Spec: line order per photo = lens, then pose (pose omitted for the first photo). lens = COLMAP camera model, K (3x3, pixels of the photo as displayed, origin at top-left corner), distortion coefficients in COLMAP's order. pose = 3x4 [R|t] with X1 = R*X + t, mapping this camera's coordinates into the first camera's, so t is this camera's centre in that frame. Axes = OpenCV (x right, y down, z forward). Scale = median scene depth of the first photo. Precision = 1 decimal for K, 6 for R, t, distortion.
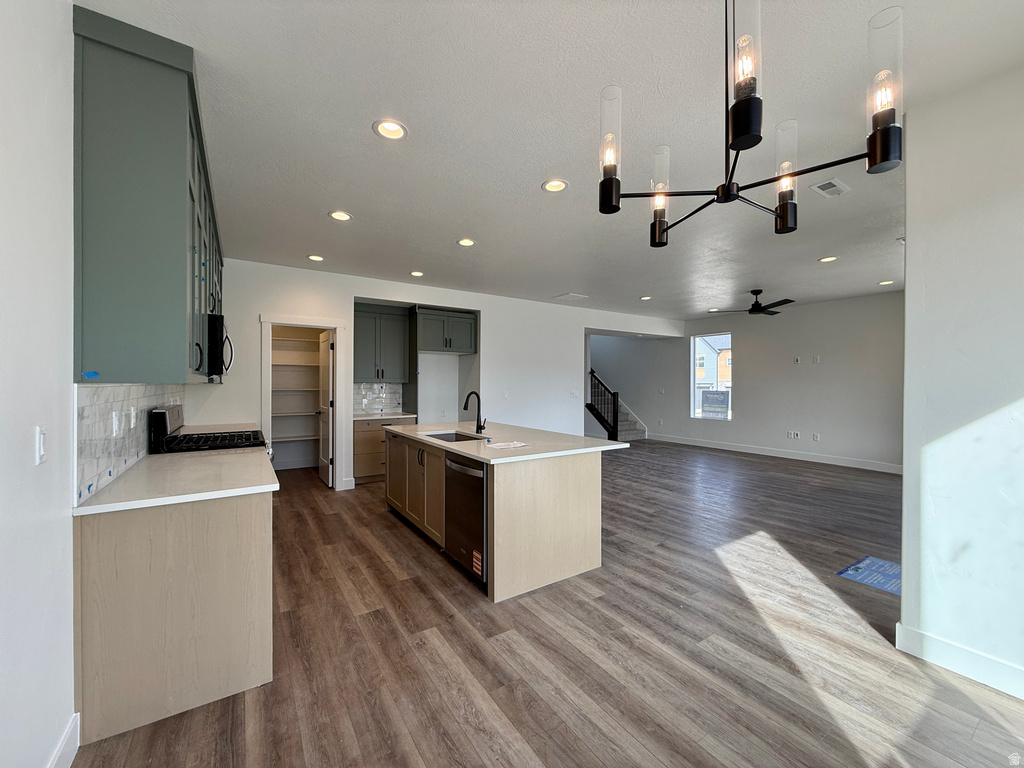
lens RADIAL K [[408.6, 0, 509.9], [0, 408.6, 383.5], [0, 0, 1]] dist [0.001612, 0.000395]
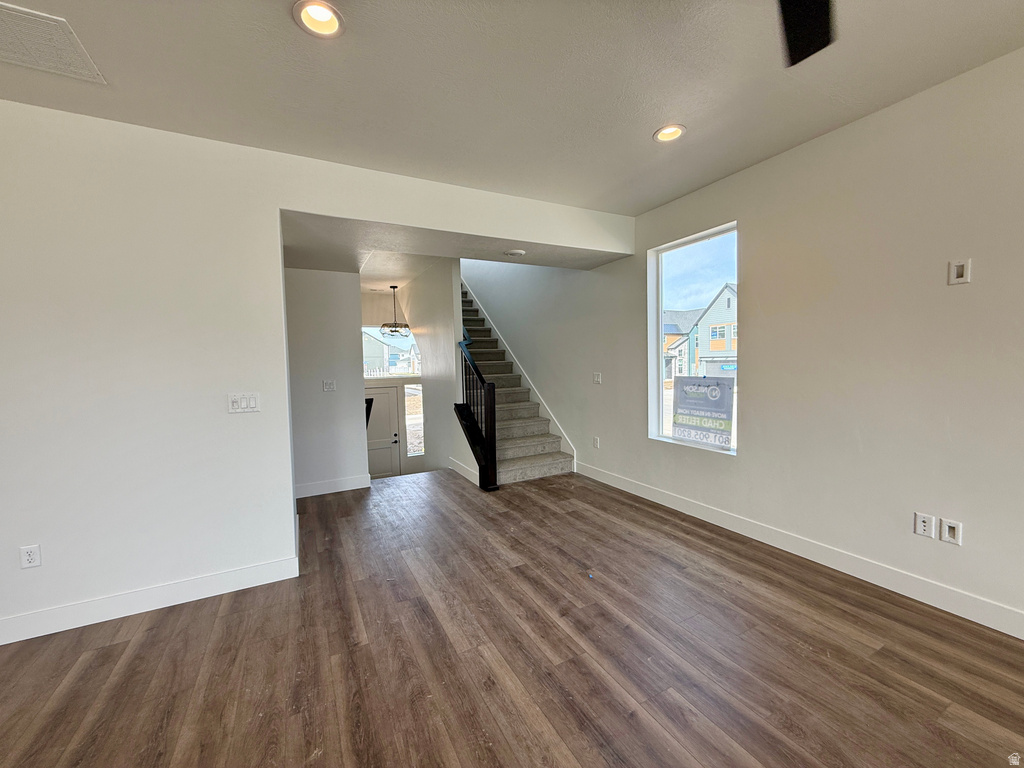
lens RADIAL K [[408.6, 0, 509.9], [0, 408.6, 383.5], [0, 0, 1]] dist [0.001612, 0.000395]
pose [[0.994035, -0.021721, -0.106880, 0.349348], [0.027373, 0.998287, 0.051705, -0.001805], [0.105574, -0.054323, 0.992927, 0.564864]]
